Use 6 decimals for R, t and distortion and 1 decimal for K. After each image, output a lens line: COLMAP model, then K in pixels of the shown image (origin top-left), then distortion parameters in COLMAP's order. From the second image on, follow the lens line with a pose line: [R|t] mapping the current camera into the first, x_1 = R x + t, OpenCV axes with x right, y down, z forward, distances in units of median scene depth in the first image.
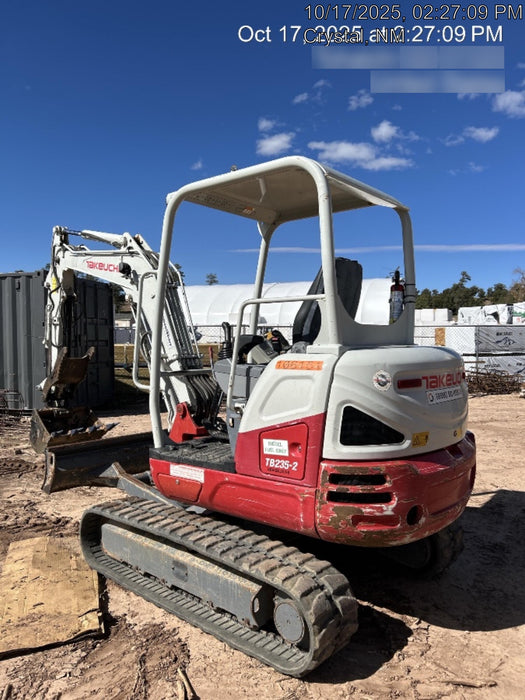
lens RADIAL K [[541.7, 0, 264.9], [0, 541.7, 353.7], [0, 0, 1]] dist [0.035088, 0.001008]
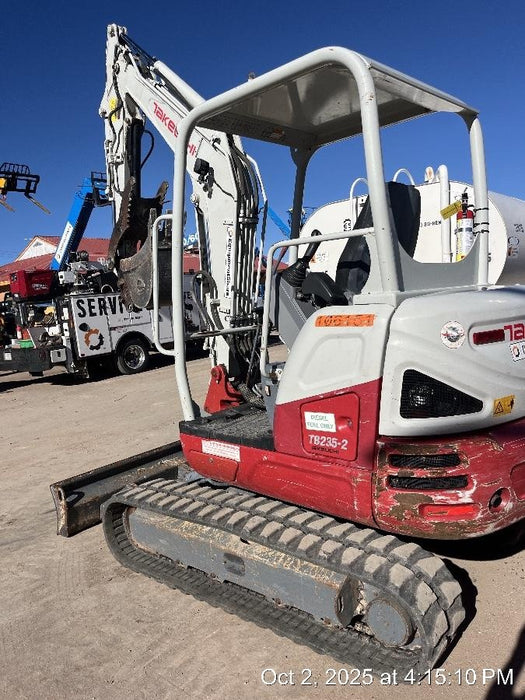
lens RADIAL K [[541.7, 0, 264.9], [0, 541.7, 353.7], [0, 0, 1]] dist [0.035088, 0.001008]
pose [[0.994241, -0.047063, -0.096278, 0.020550], [0.055822, 0.994339, 0.090405, -0.008647], [0.091478, -0.095258, 0.991240, 0.190290]]
